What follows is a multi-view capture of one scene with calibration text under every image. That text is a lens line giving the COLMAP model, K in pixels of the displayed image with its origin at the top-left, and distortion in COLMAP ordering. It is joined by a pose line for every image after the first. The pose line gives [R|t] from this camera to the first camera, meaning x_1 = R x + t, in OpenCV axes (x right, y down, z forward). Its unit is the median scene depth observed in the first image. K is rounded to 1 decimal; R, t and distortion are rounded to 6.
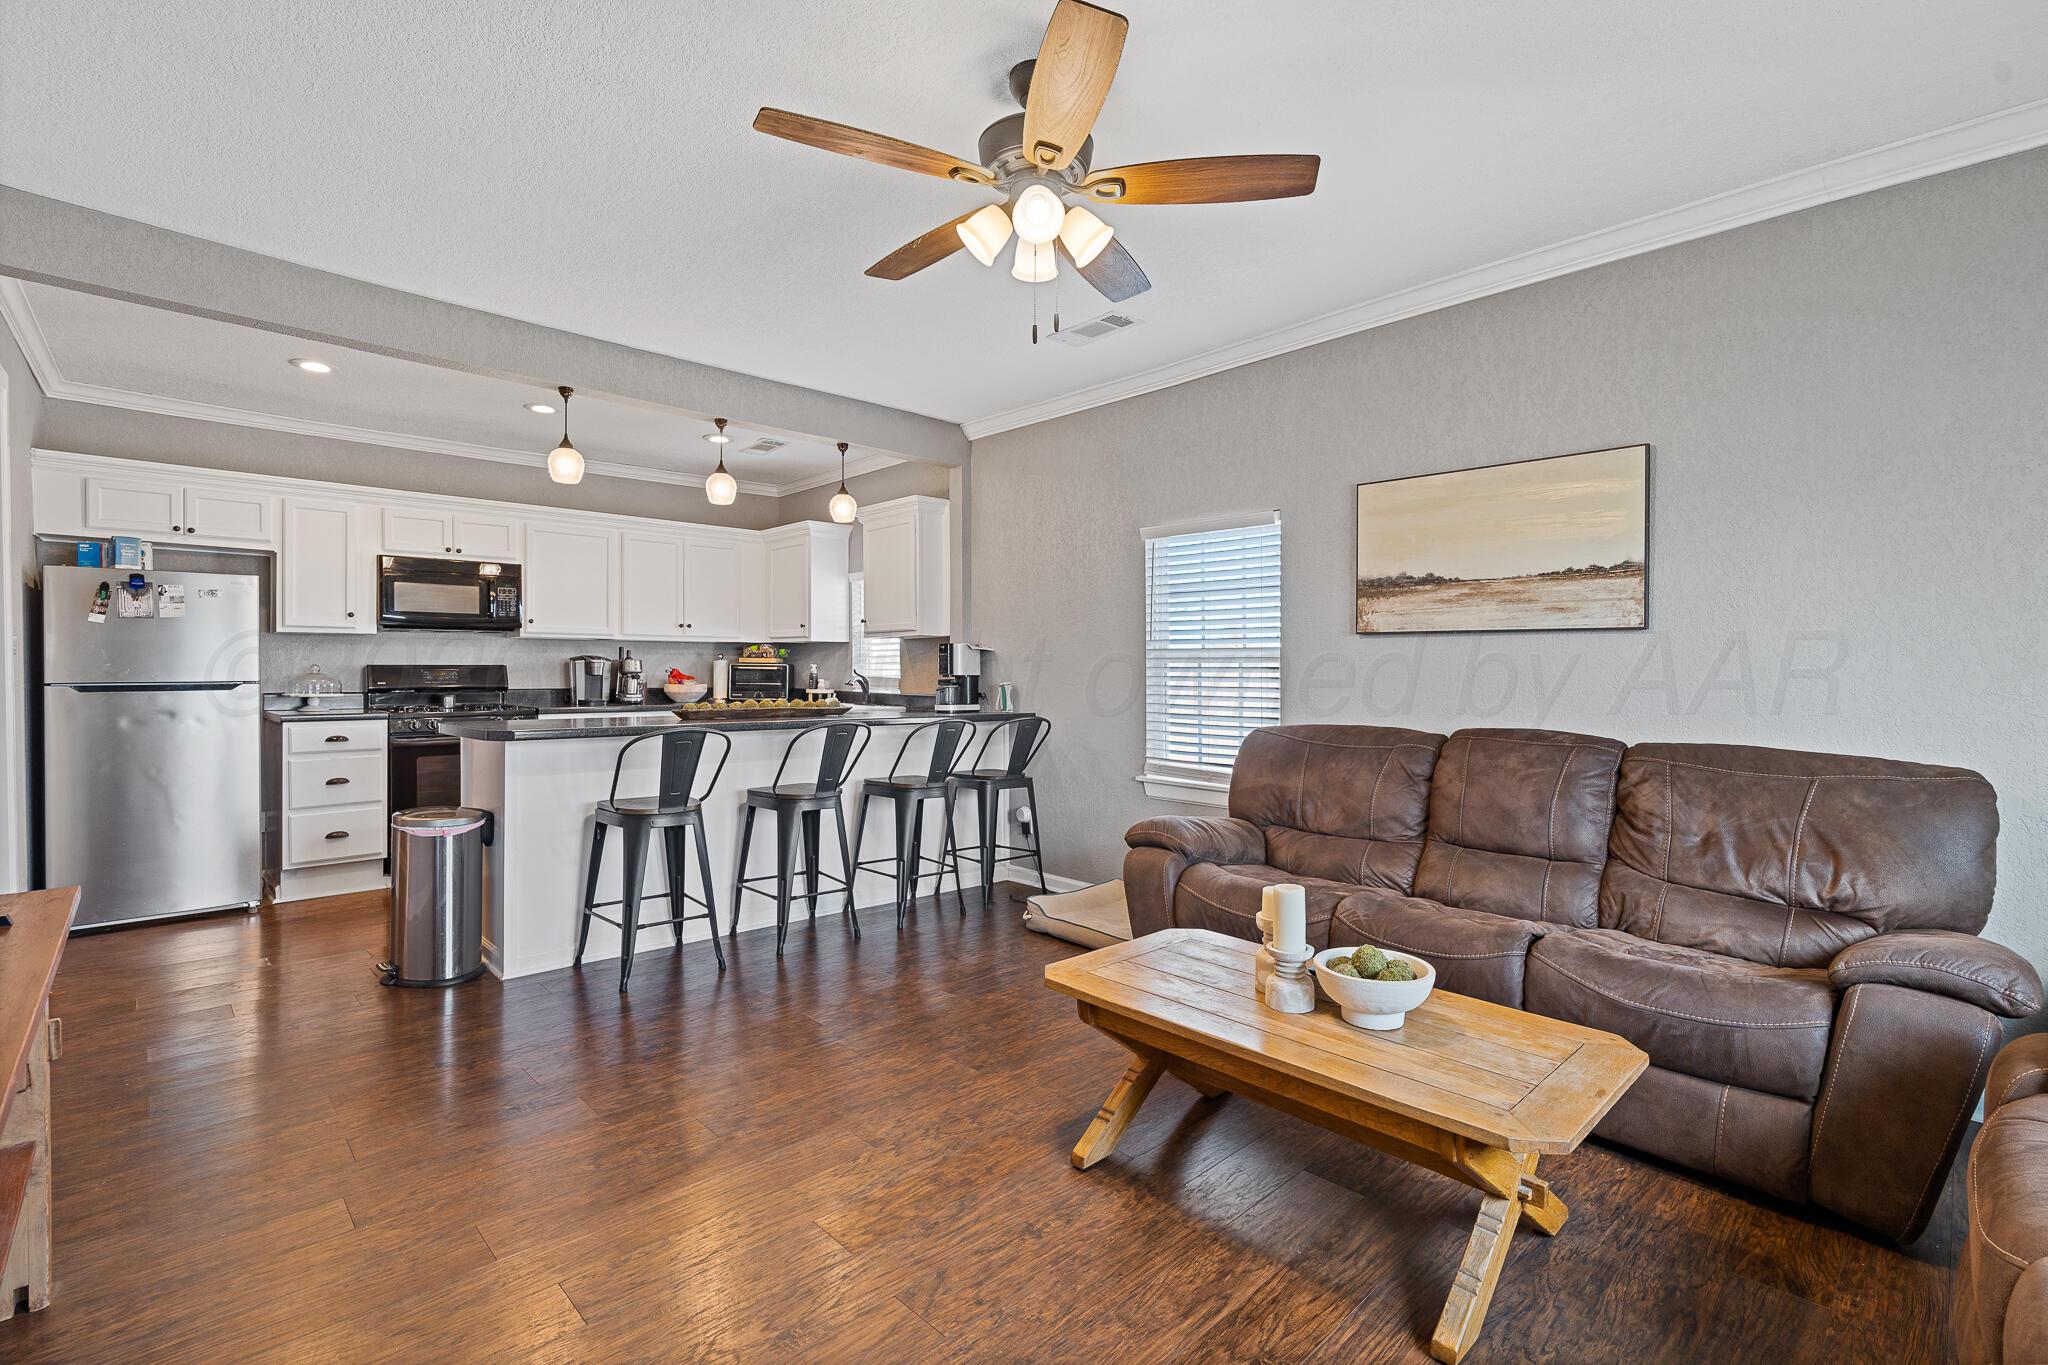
lens RADIAL K [[937.9, 0, 1024.2], [0, 937.9, 661.1], [0, 0, 1]] dist [-0.004339, 0.000581]
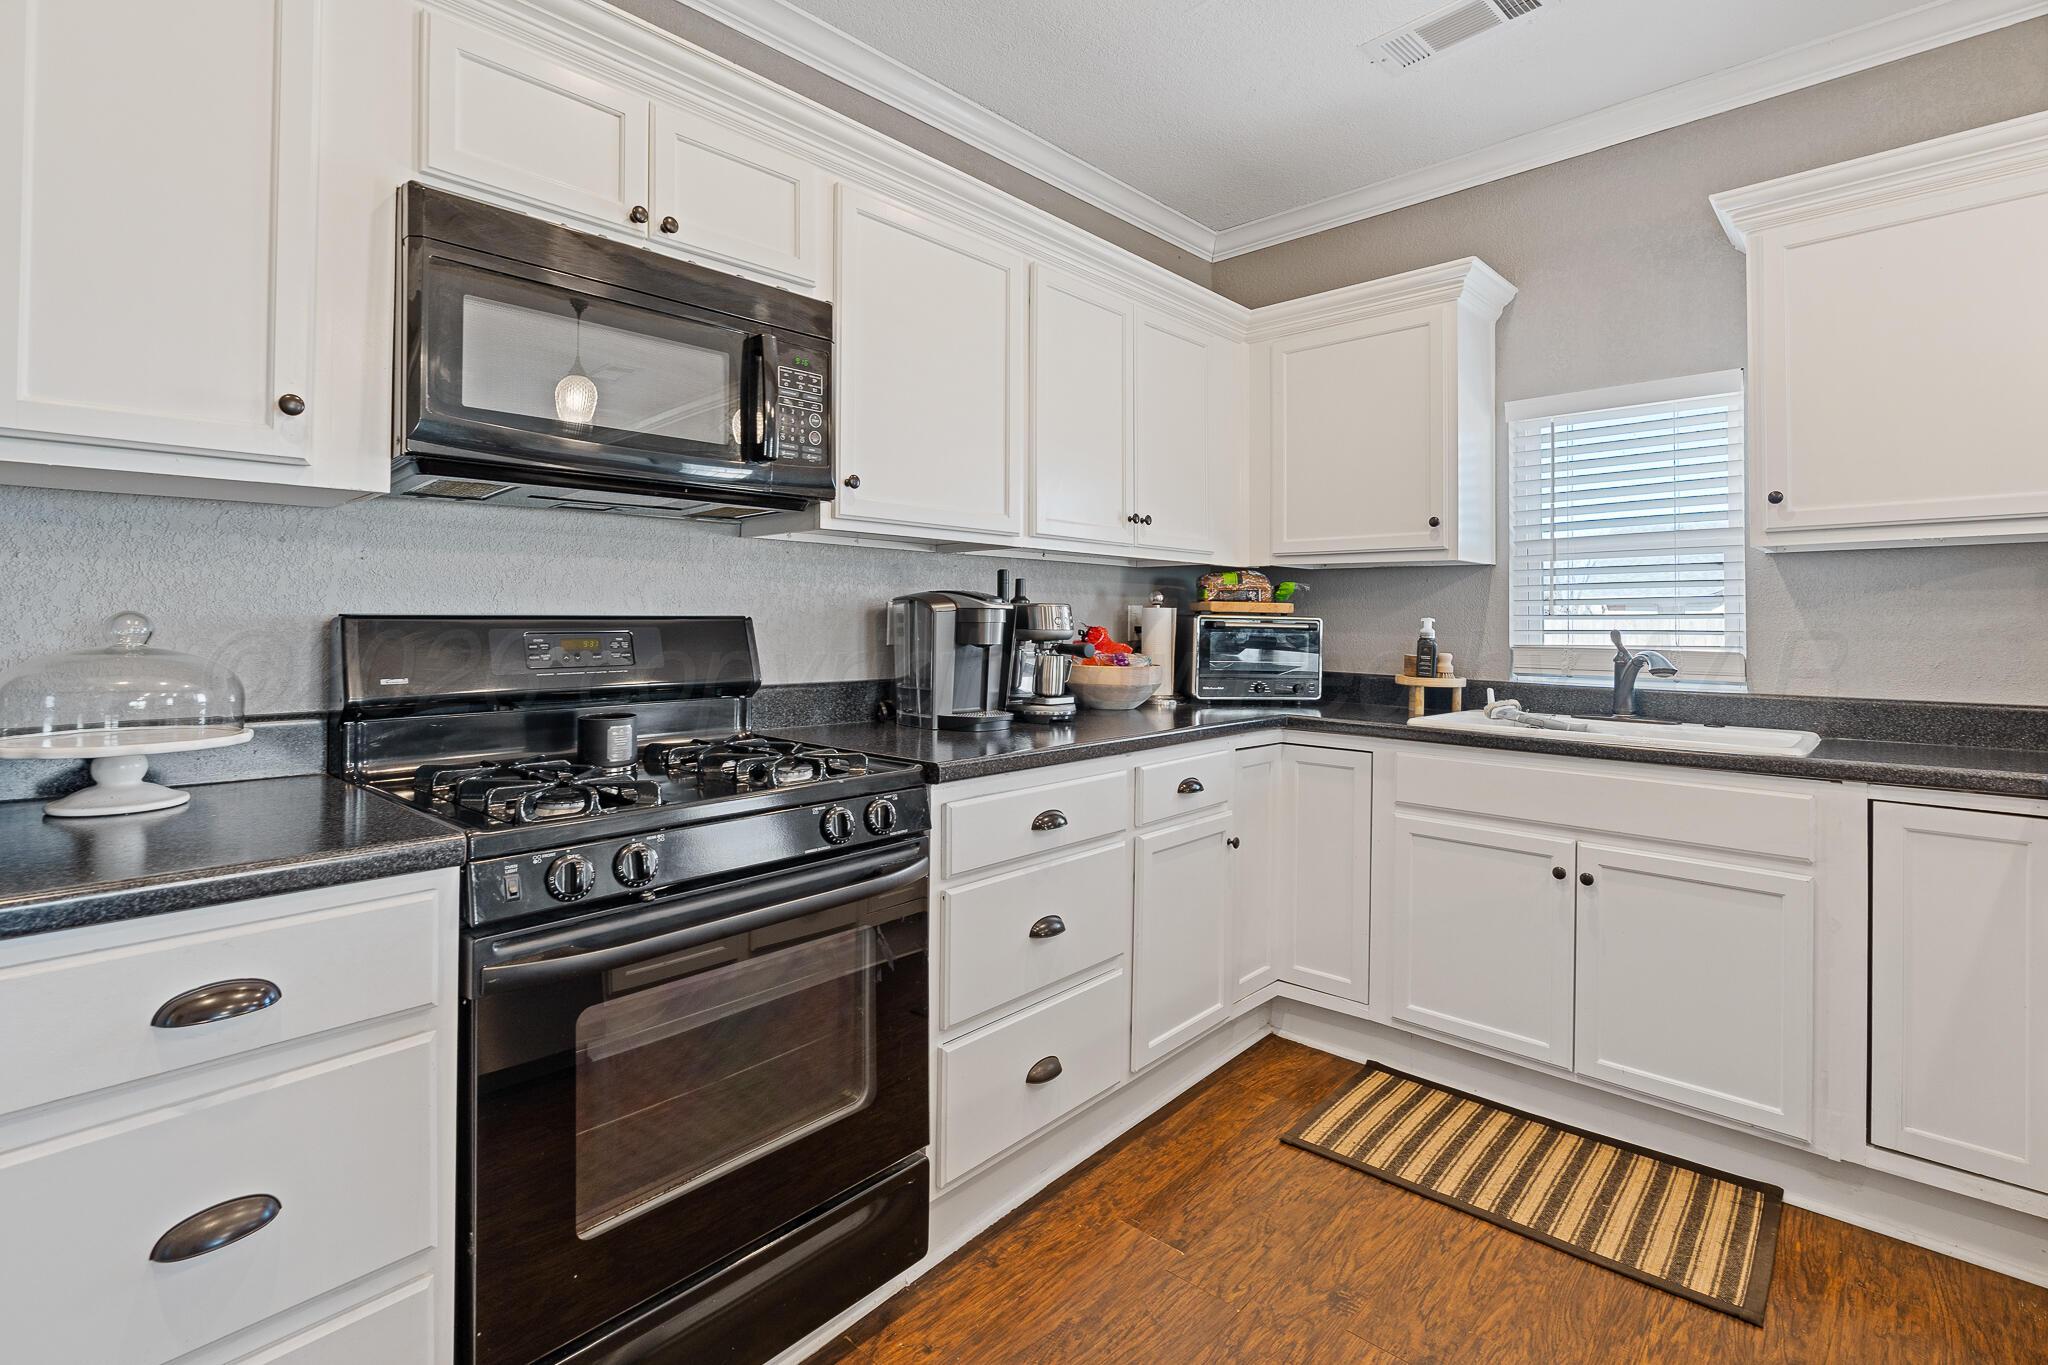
lens RADIAL K [[961.8, 0, 1037.3], [0, 961.8, 609.7], [0, 0, 1]] dist [-0.001344, 0.000083]
pose [[0.998055, 0.004239, 0.062198, -0.516287], [-0.004057, 0.999987, -0.003046, 0.002717], [-0.062210, 0.002788, 0.998059, 0.706563]]
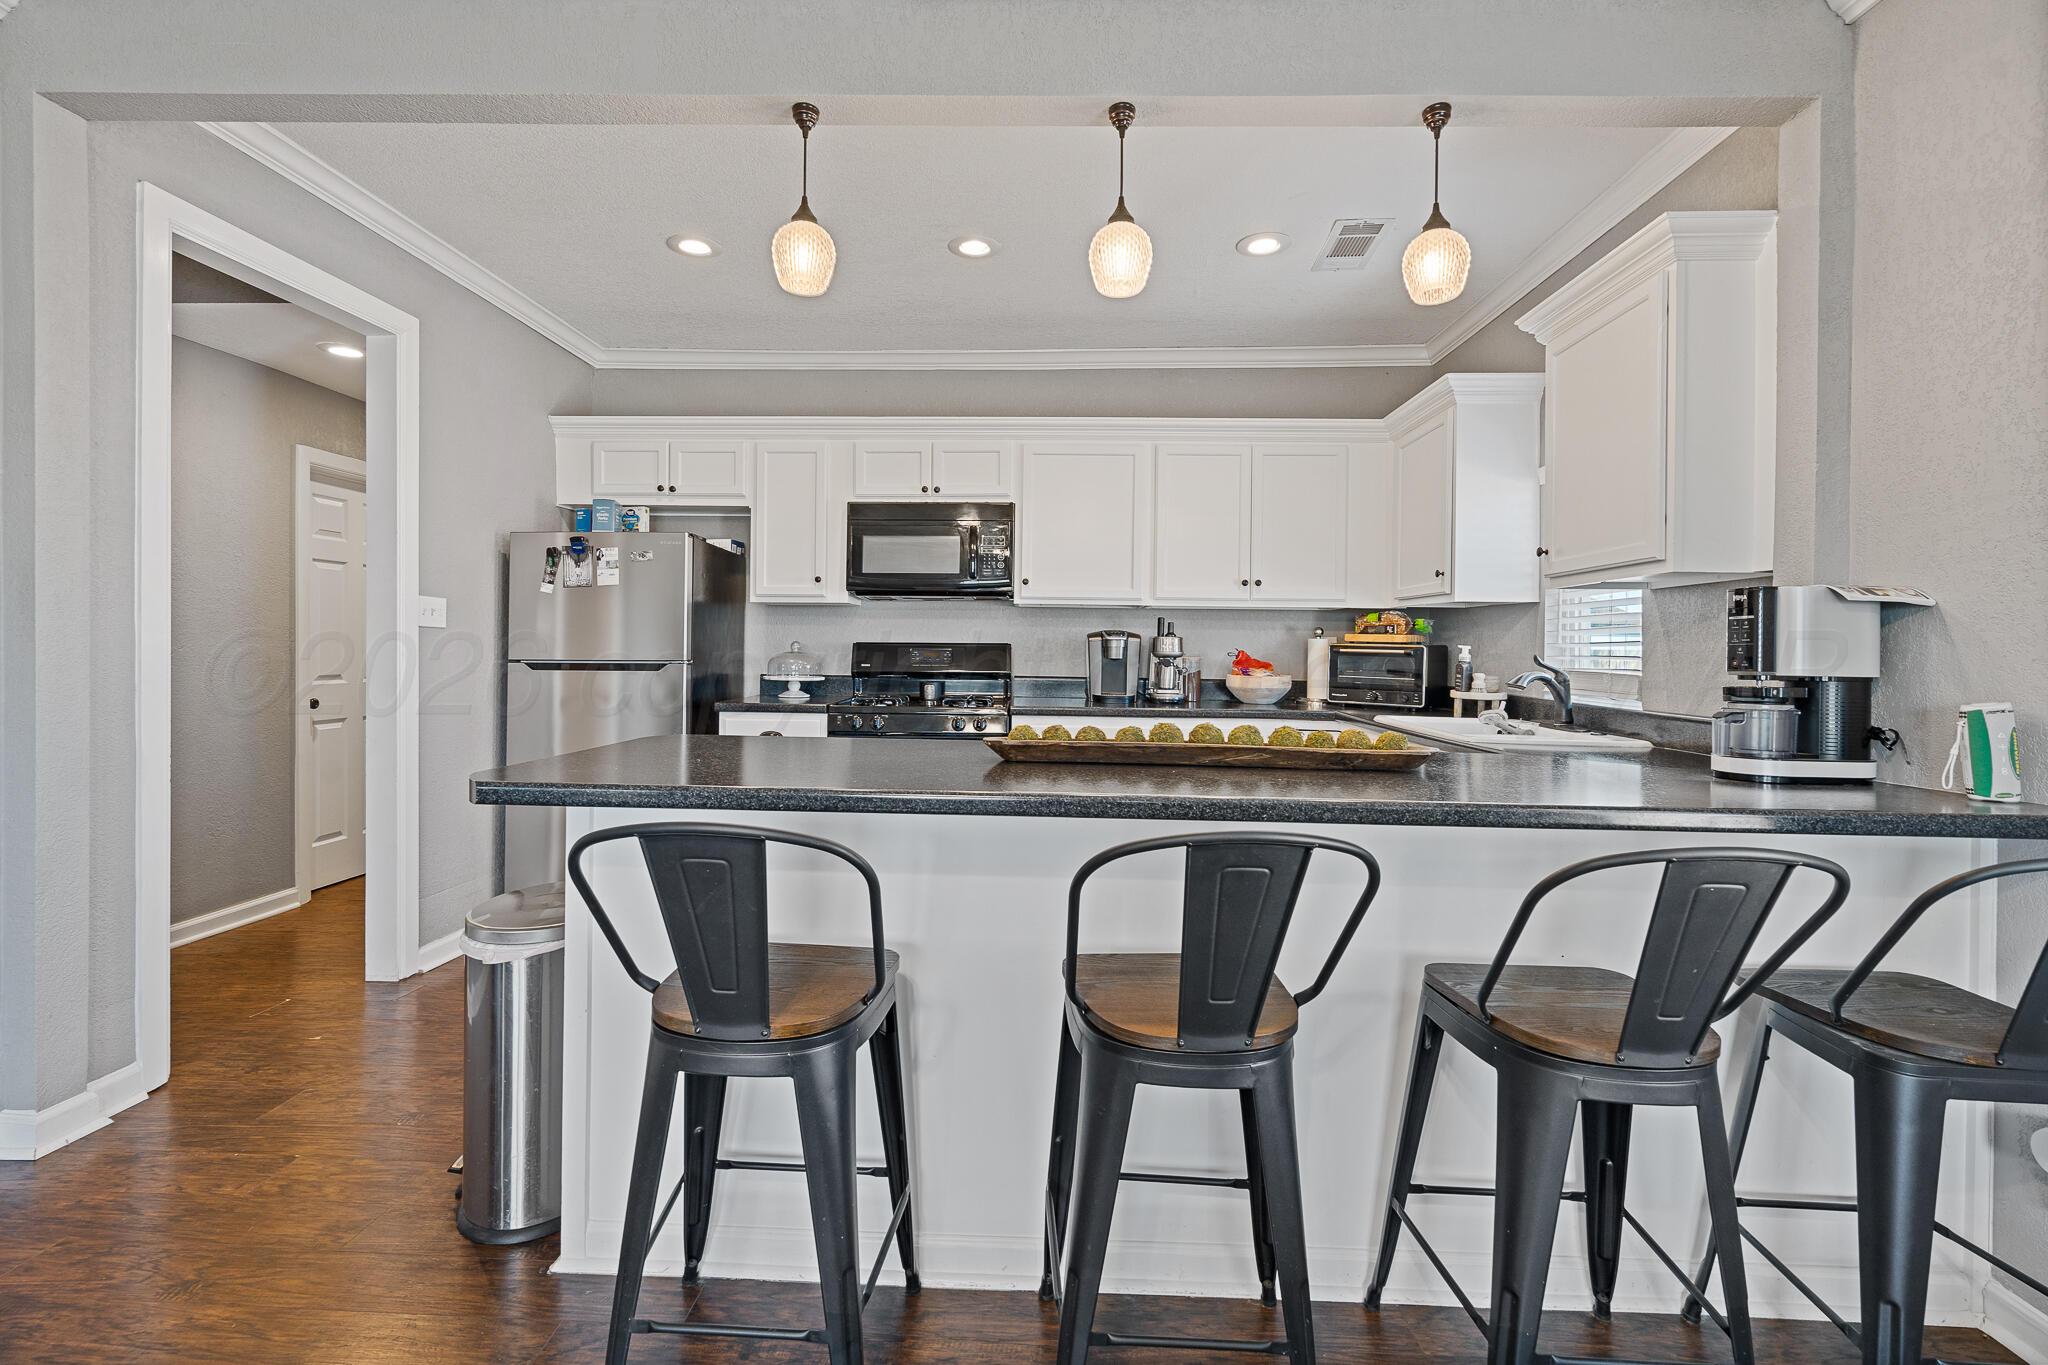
lens RADIAL K [[937.9, 0, 1024.2], [0, 937.9, 661.1], [0, 0, 1]] dist [-0.004339, 0.000581]
pose [[0.705925, 0.016581, -0.708092, -0.025275], [-0.003282, 0.999792, 0.020139, 0.003296], [0.708279, -0.011893, 0.705833, 0.531382]]
